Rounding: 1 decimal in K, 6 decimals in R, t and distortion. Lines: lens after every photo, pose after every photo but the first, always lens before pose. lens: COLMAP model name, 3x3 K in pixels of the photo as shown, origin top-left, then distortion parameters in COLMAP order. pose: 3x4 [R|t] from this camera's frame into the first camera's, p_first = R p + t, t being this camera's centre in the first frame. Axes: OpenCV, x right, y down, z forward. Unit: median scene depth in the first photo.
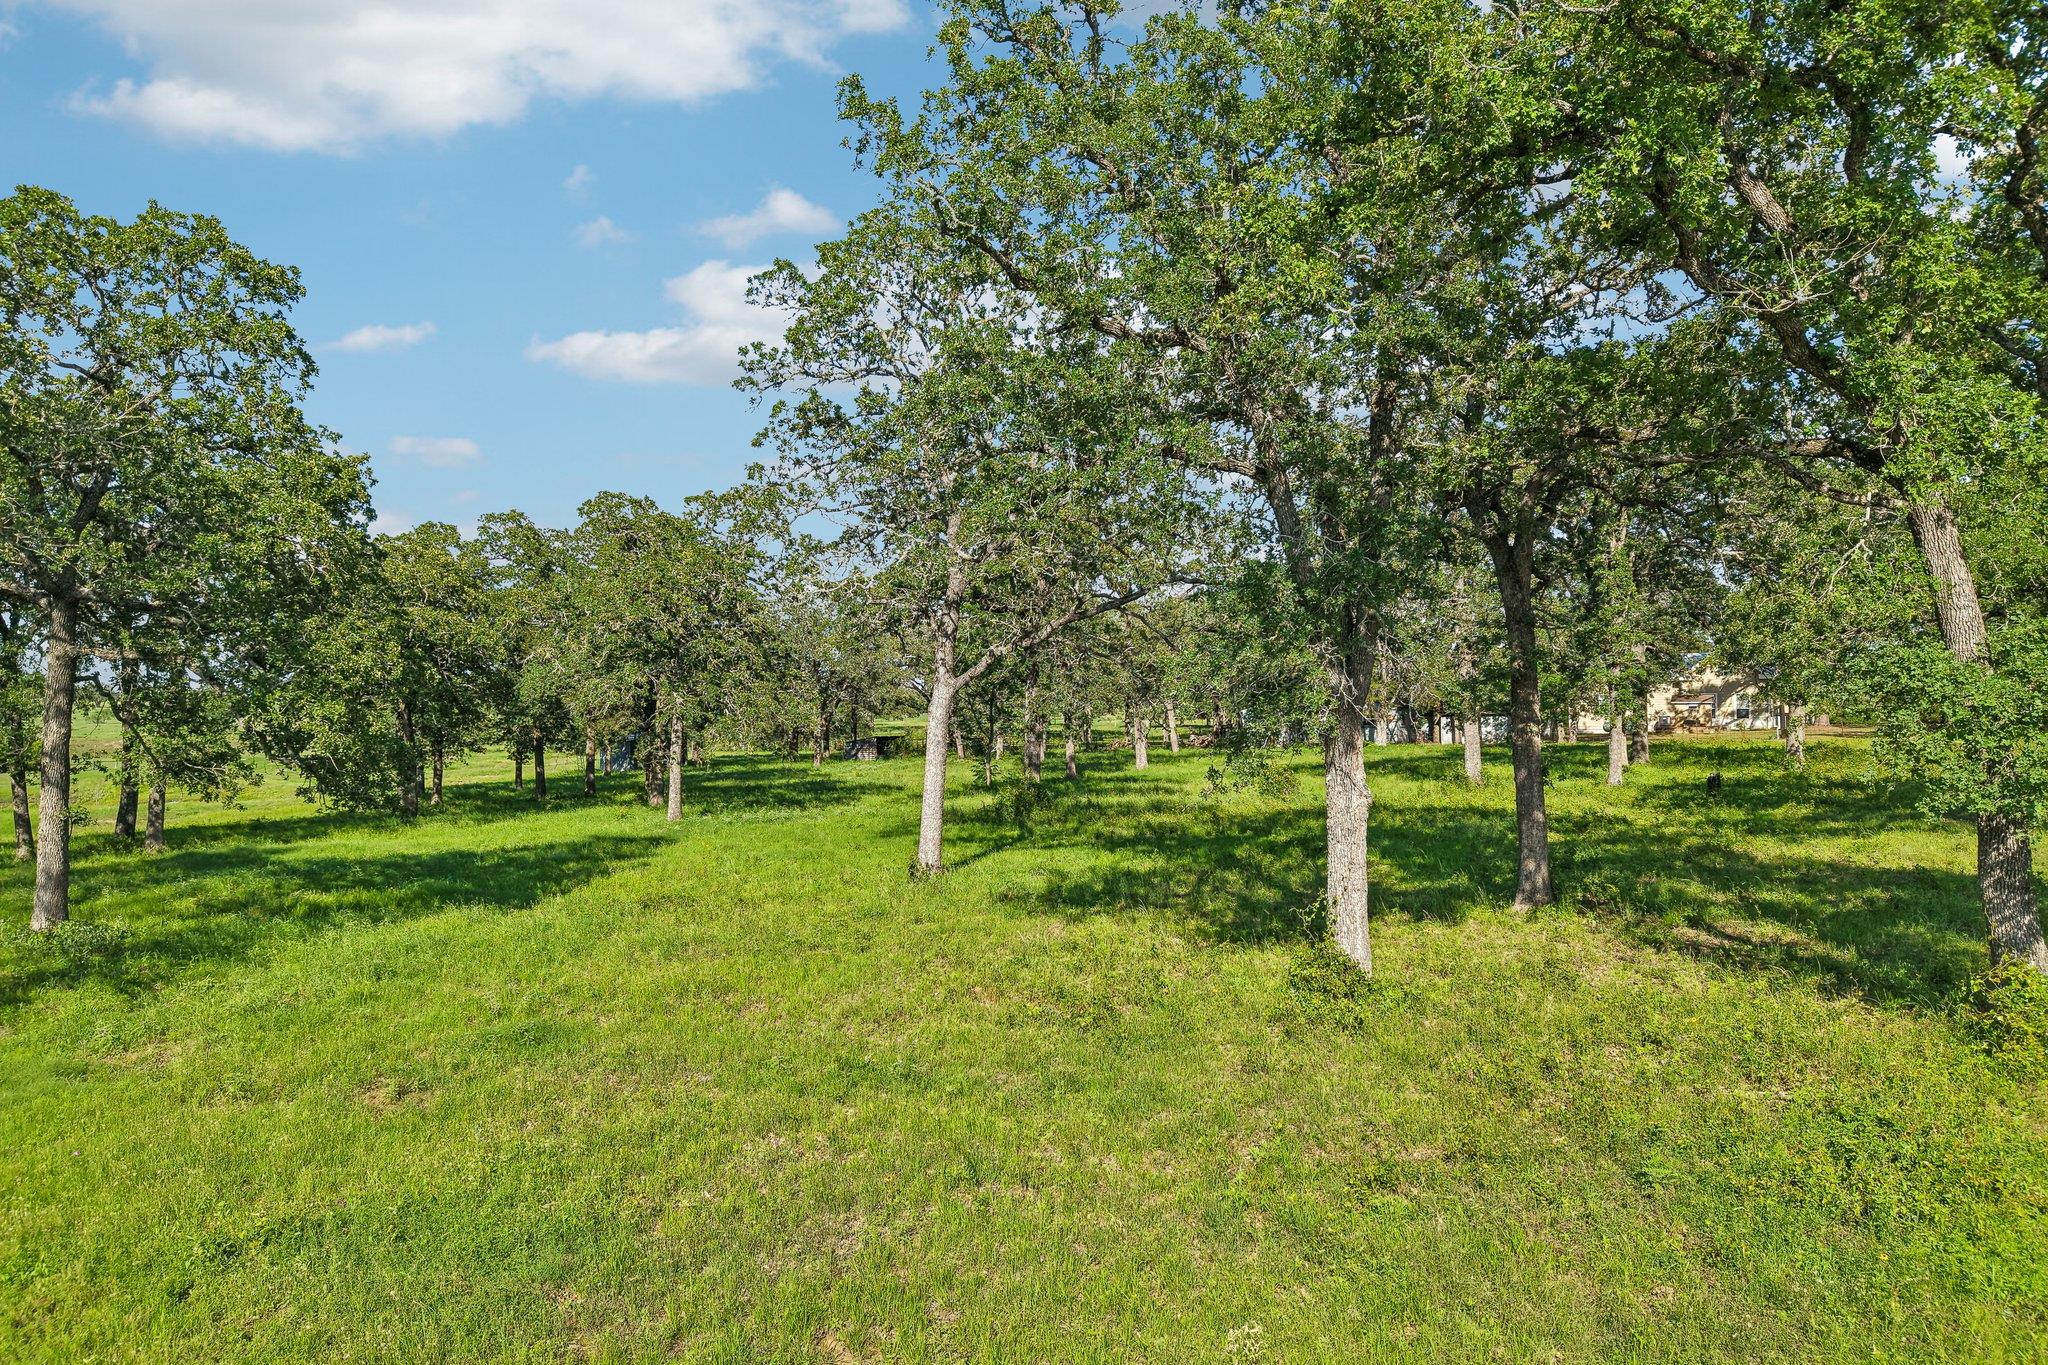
lens RADIAL K [[1435.5, 0, 1024.0], [0, 1435.5, 682.5], [0, 0, 1]] dist [0.048007, -0.067385]
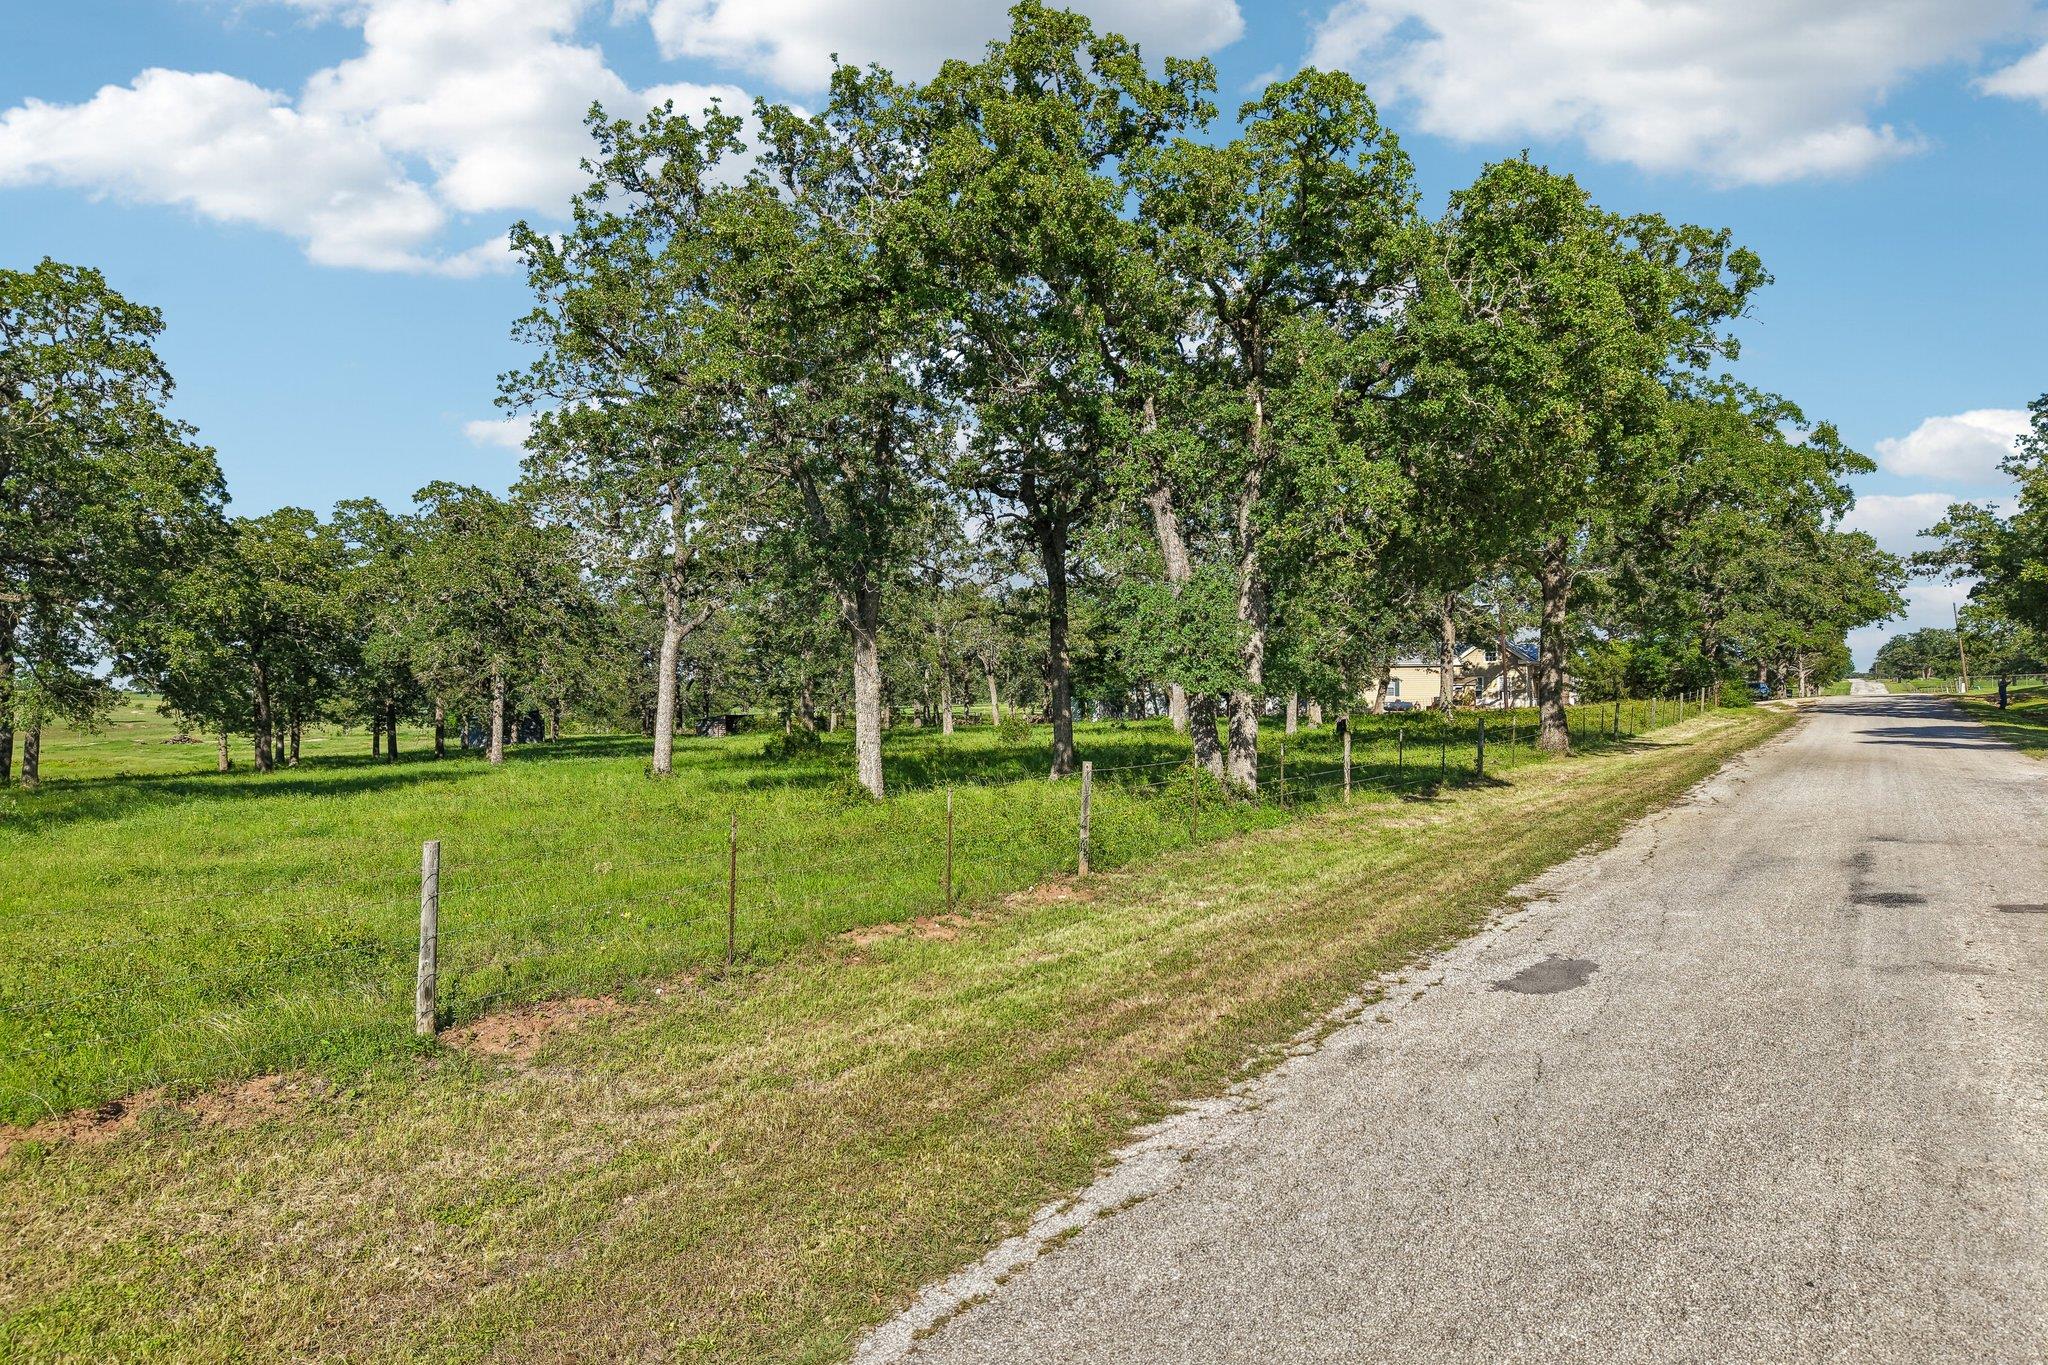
lens RADIAL K [[1397.5, 0, 1023.9], [0, 1397.5, 671.6], [0, 0, 1]] dist [0.035120, -0.043803]
pose [[0.996476, 0.003052, 0.083822, 0.164615], [-0.002814, 0.999992, -0.002957, 0.044332], [-0.083830, 0.002711, 0.996476, -0.319974]]
